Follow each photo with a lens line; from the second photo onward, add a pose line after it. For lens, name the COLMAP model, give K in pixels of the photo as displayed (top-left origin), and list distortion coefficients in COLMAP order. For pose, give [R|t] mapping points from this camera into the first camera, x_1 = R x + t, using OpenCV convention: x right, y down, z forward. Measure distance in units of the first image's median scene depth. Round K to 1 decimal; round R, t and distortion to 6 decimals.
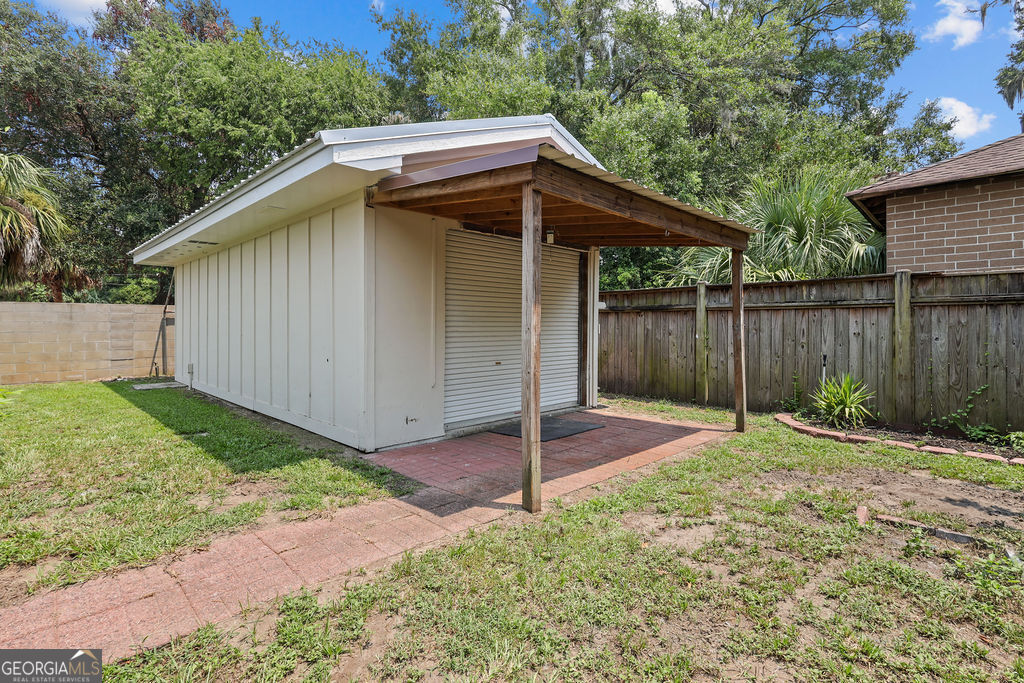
lens RADIAL K [[484.3, 0, 509.9], [0, 484.3, 325.6], [0, 0, 1]] dist [0.006006, 0.000315]
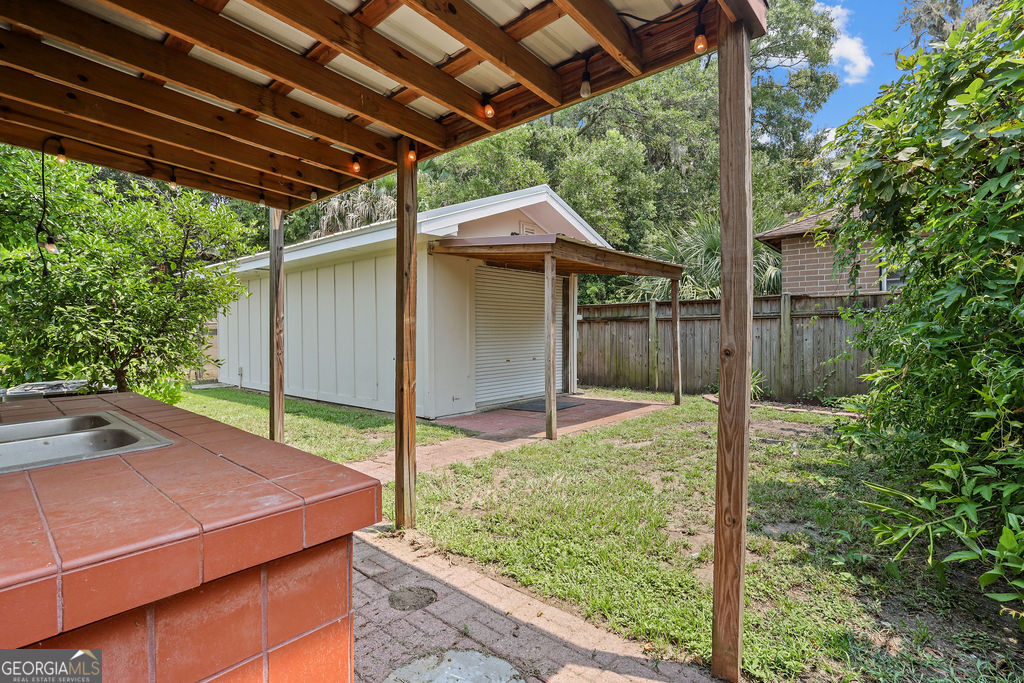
lens RADIAL K [[484.3, 0, 510.9], [0, 484.3, 340.3], [0, 0, 1]] dist [0.006006, 0.000315]
pose [[0.997141, -0.010487, 0.074837, -0.092676], [0.009209, 0.999806, 0.017400, -0.003691], [-0.075005, -0.016661, 0.997044, -0.295444]]
